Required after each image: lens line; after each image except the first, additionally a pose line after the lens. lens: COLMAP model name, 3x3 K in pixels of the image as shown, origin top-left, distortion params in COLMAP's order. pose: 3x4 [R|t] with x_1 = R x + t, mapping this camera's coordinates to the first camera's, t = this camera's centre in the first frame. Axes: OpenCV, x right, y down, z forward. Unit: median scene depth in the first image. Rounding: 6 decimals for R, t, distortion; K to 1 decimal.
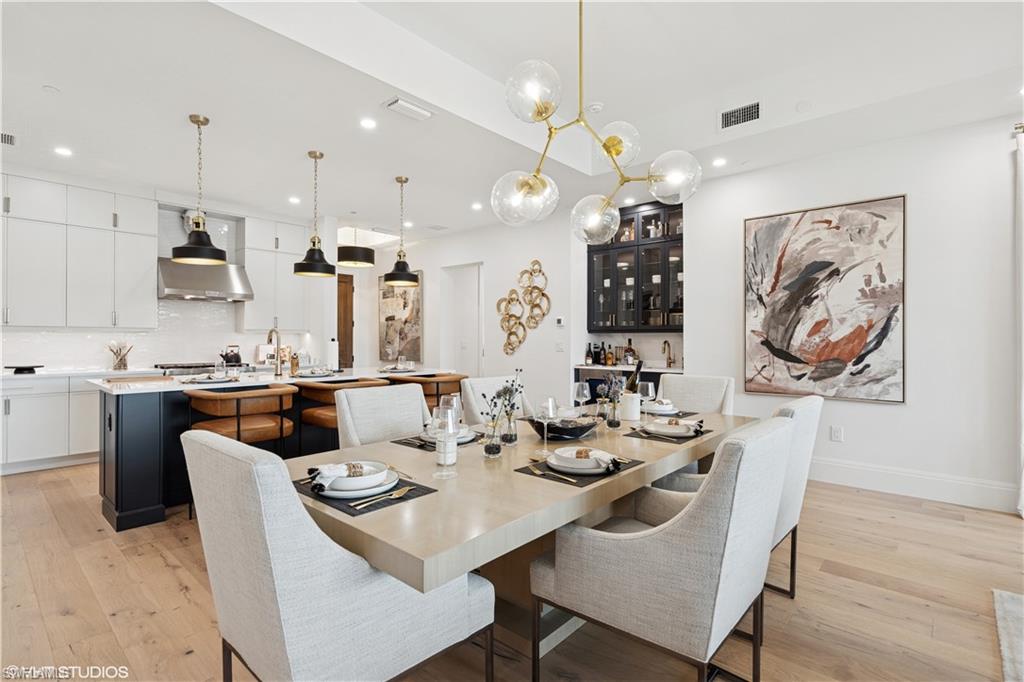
lens RADIAL K [[492.4, 0, 513.1], [0, 492.4, 338.0], [0, 0, 1]] dist [-0.000435, 0.000035]
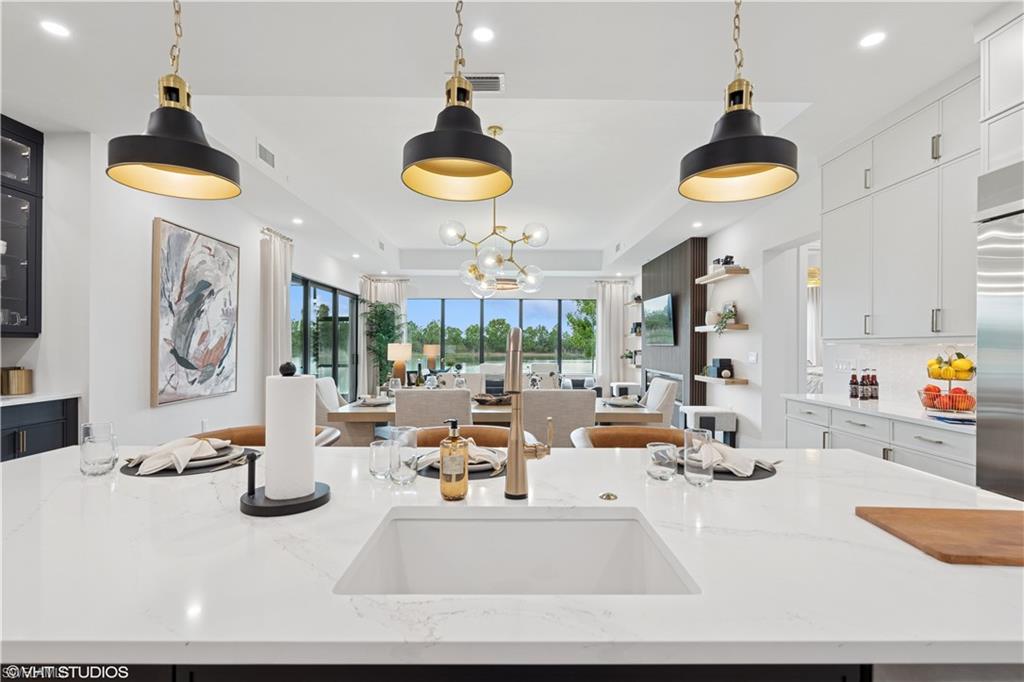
lens RADIAL K [[476.5, 0, 511.6], [0, 476.5, 344.1], [0, 0, 1]] dist [-0.002779, 0.001280]
pose [[-0.677777, -0.001261, 0.735266, -0.679139], [-0.003914, 0.999991, -0.001893, -0.006002], [-0.735257, -0.004161, -0.677776, 1.195535]]
